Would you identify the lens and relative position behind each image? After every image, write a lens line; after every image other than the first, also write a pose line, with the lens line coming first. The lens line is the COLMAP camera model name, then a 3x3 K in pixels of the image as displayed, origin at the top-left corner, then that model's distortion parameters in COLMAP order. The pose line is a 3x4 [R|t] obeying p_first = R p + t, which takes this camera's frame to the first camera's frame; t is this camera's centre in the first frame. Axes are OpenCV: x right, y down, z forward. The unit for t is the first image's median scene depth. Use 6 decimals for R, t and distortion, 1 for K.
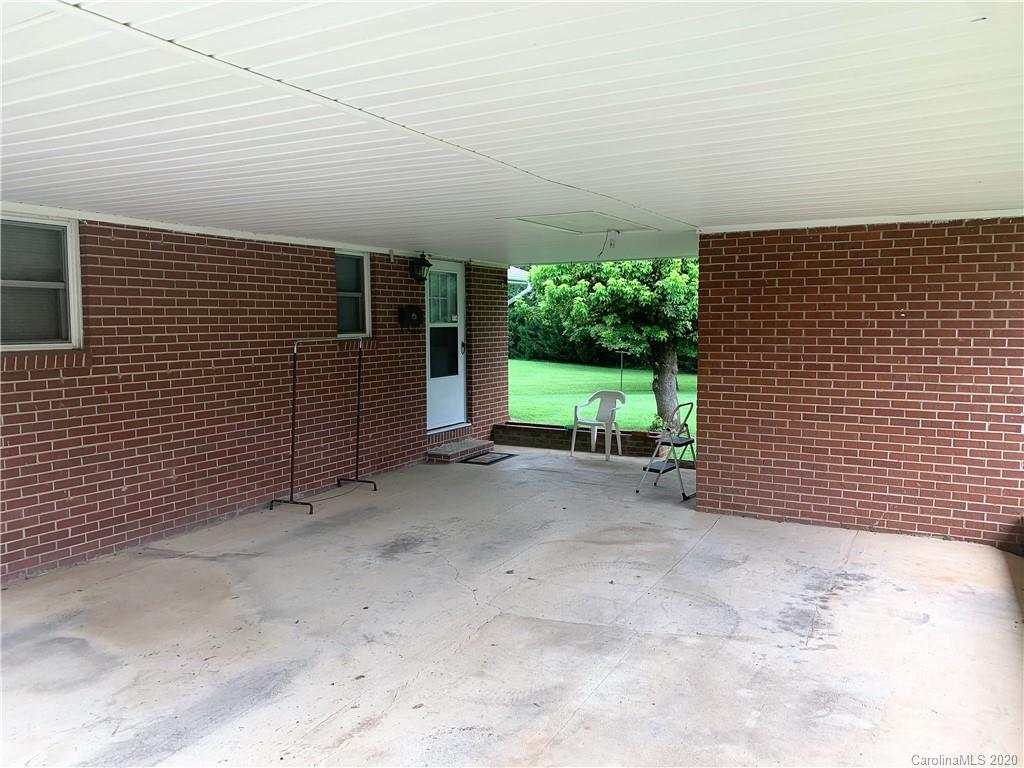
lens RADIAL K [[791.0, 0, 513.4], [0, 791.0, 384.8], [0, 0, 1]] dist [0.023865, -0.023723]
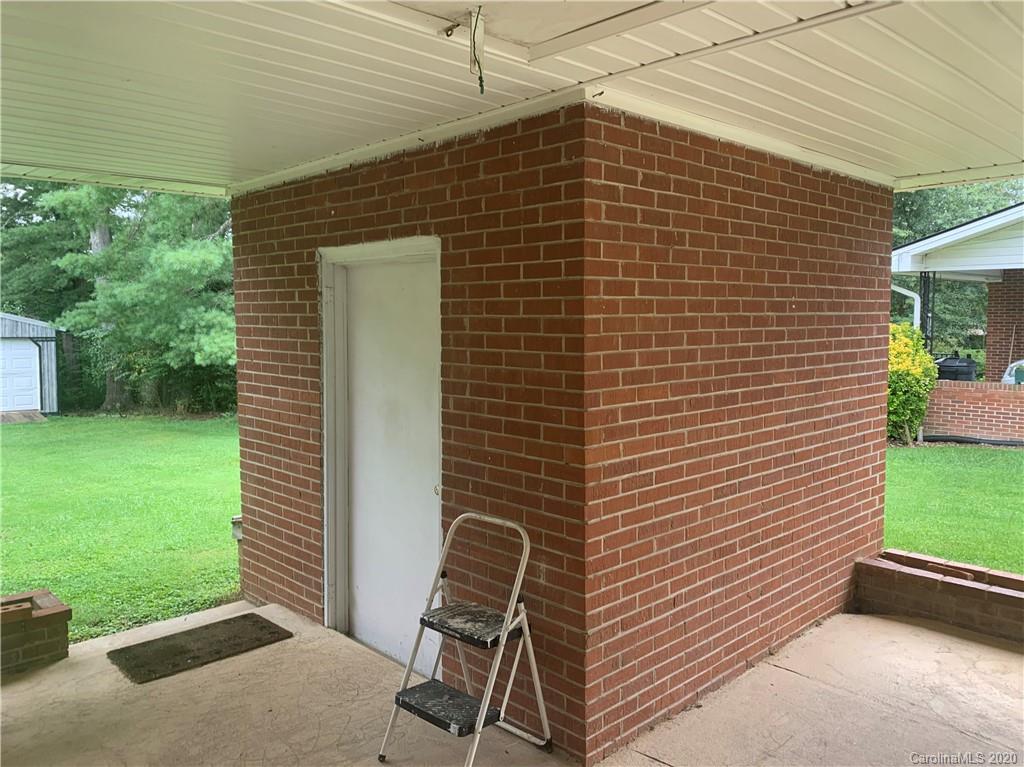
lens RADIAL K [[791.0, 0, 520.7], [0, 791.0, 365.3], [0, 0, 1]] dist [0.023865, -0.023723]
pose [[0.279315, -0.069545, 0.957678, -0.130407], [0.066971, 0.996356, 0.052821, -0.061337], [-0.957861, 0.049383, 0.282955, 0.709130]]
